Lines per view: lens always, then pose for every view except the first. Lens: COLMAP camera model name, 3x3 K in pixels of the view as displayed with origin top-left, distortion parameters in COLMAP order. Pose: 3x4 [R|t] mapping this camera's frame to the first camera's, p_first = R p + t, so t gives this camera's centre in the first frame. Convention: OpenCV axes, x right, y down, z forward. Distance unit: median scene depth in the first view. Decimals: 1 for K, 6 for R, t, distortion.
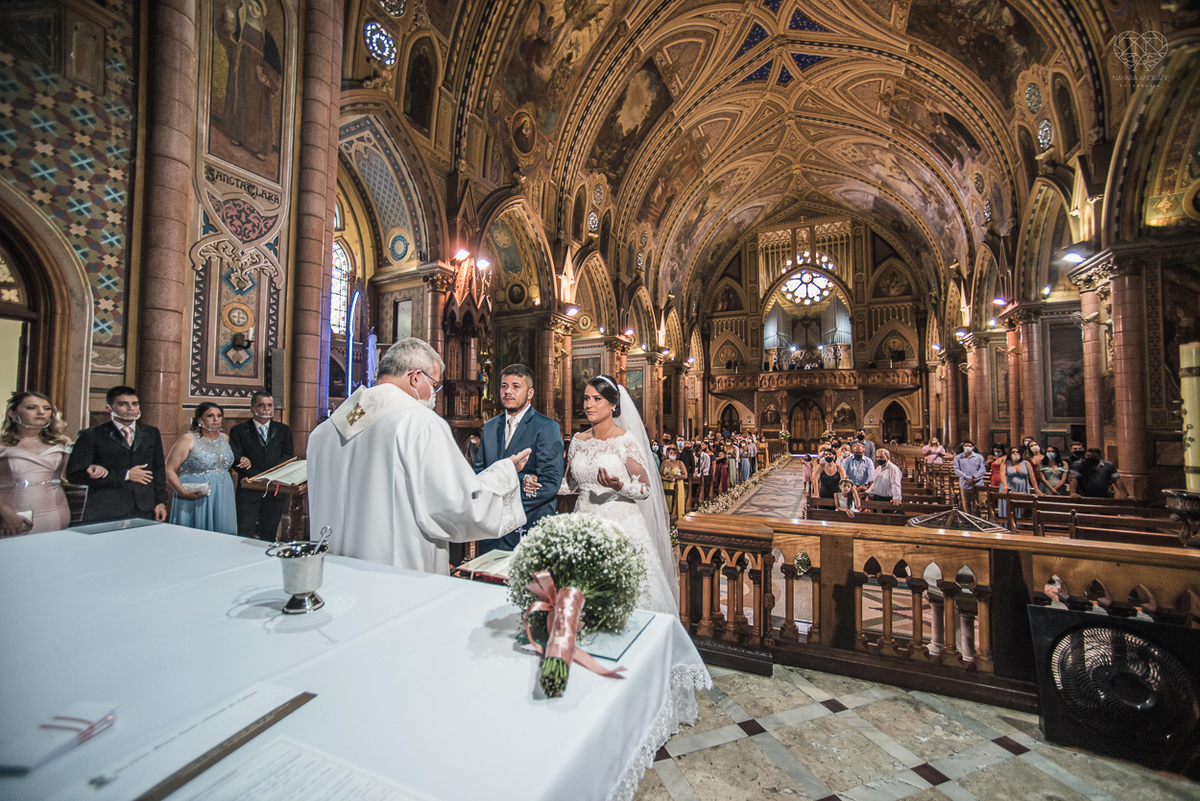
lens RADIAL K [[479.8, 0, 600.8], [0, 479.8, 402.1], [0, 0, 1]] dist [-0.067852, 0.031953]
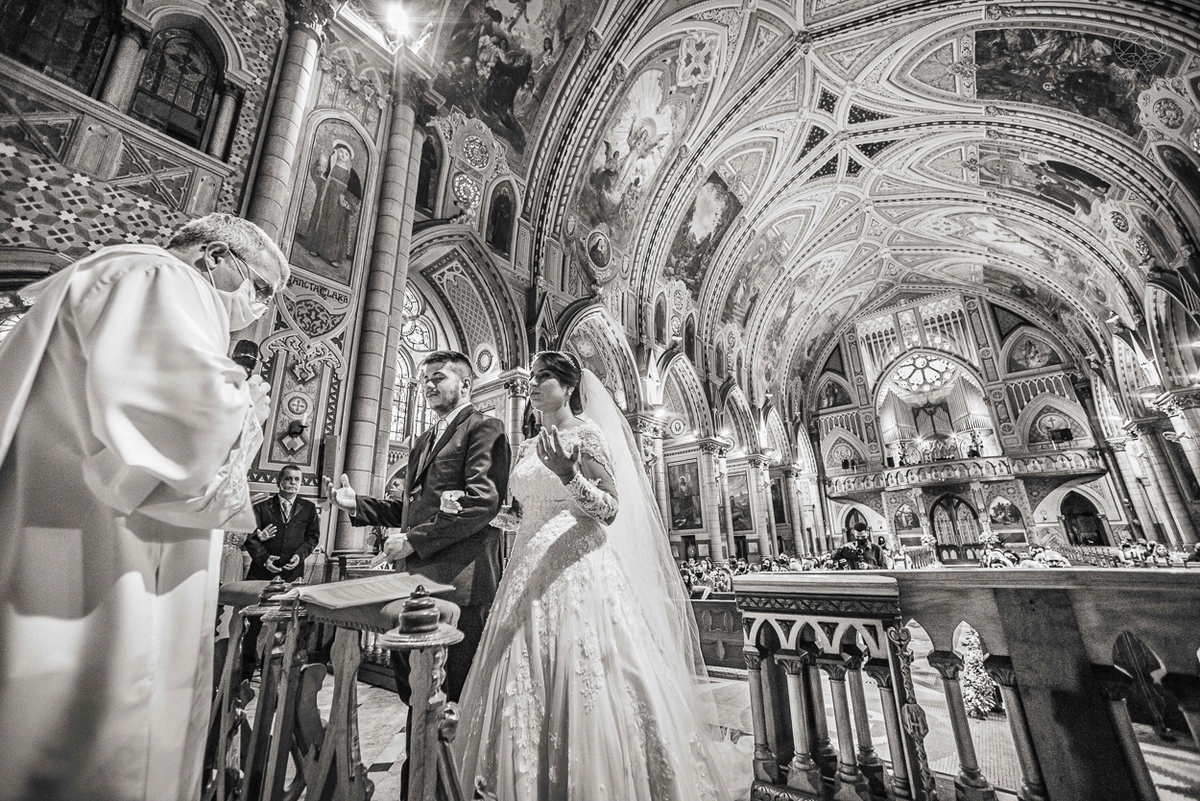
lens RADIAL K [[479.8, 0, 600.8], [0, 479.8, 402.1], [0, 0, 1]] dist [-0.067852, 0.031953]
pose [[0.973918, -0.097187, -0.205035, 0.018598], [0.042943, 0.966244, -0.254025, 0.023323], [0.222801, 0.238594, 0.945215, 0.040937]]
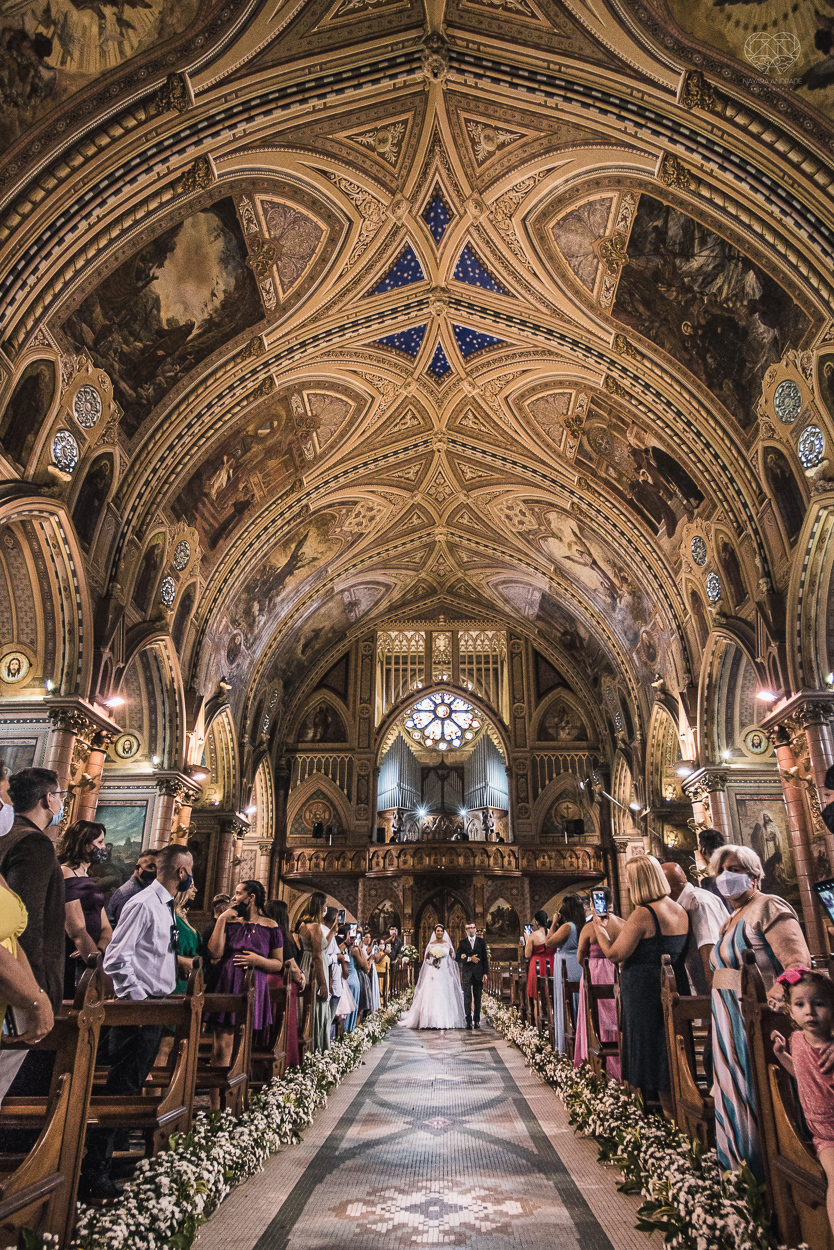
lens RADIAL K [[676.5, 0, 446.5], [0, 676.5, 718.7], [0, 0, 1]] dist [-0.073506, 0.041356]
pose [[0.899485, 0.140377, 0.413789, 0.079547], [-0.009435, 0.953009, -0.302796, 0.059764], [-0.436850, 0.268456, 0.858541, 0.301633]]
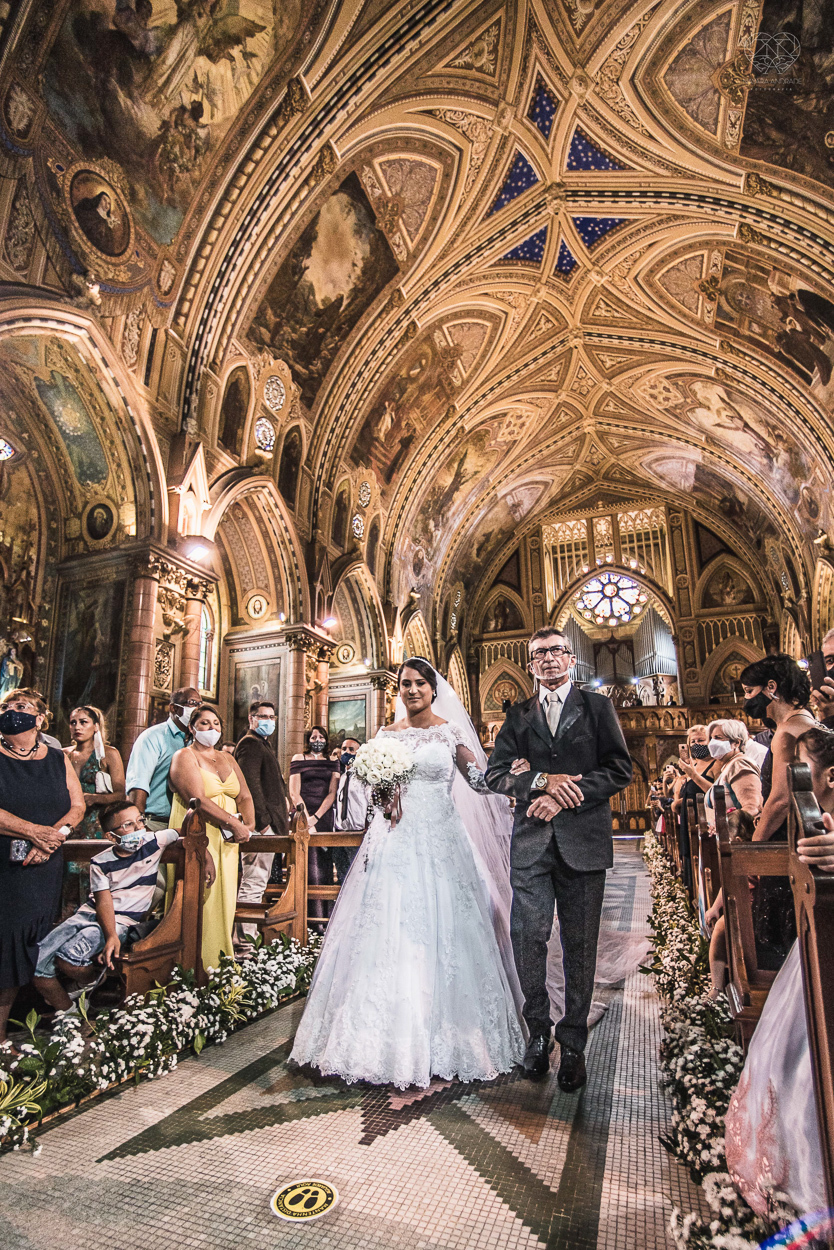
lens RADIAL K [[601.4, 0, 424.6], [0, 601.4, 700.1], [0, 0, 1]] dist [-0.067558, 0.034556]
pose [[0.994593, 0.004461, 0.103757, 0.095630], [0.010887, 0.989093, -0.146888, 0.060099], [-0.103280, 0.147223, 0.983696, 0.251398]]
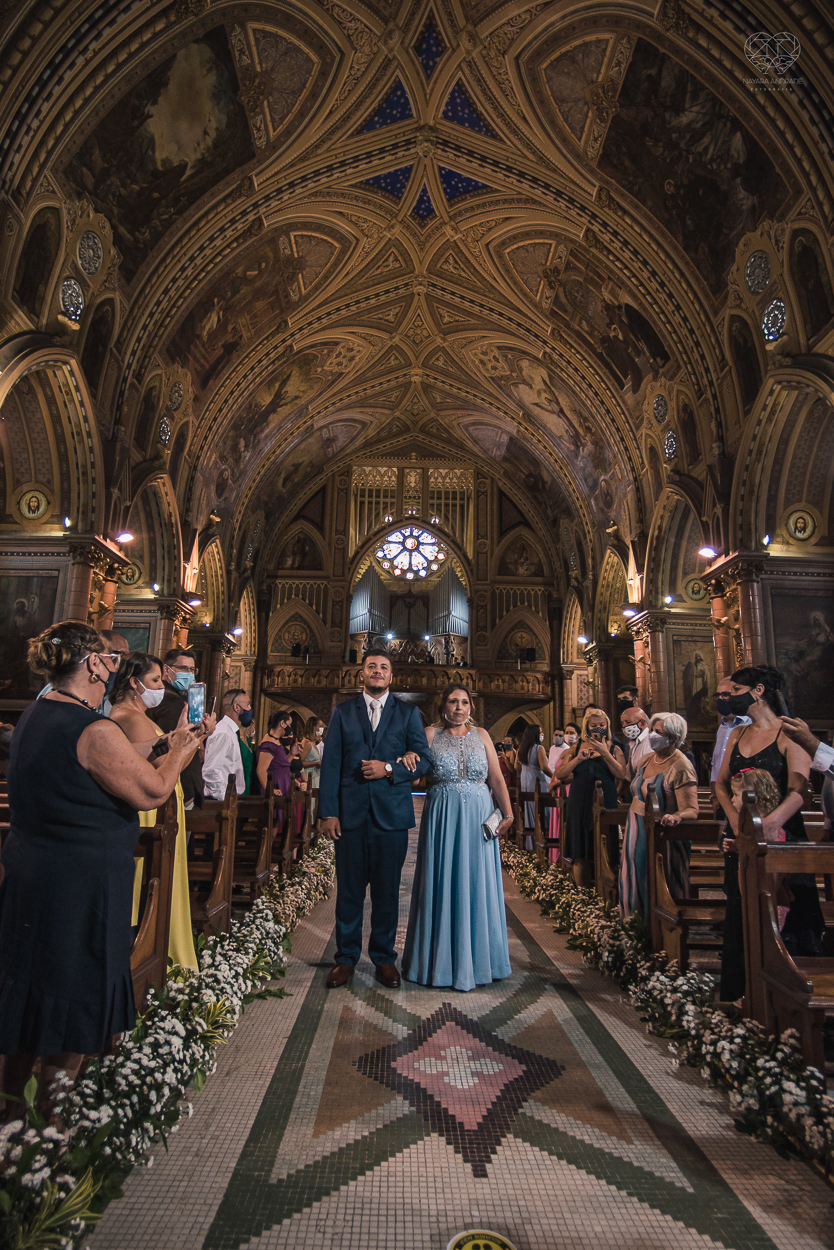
lens RADIAL K [[637.3, 0, 408.3], [0, 637.3, 645.8], [0, 0, 1]] dist [-0.062126, 0.034301]
pose [[0.894643, 0.102050, 0.434970, 0.046484], [-0.041927, 0.988445, -0.145667, 0.053660], [-0.444809, 0.112083, 0.888584, 0.265283]]
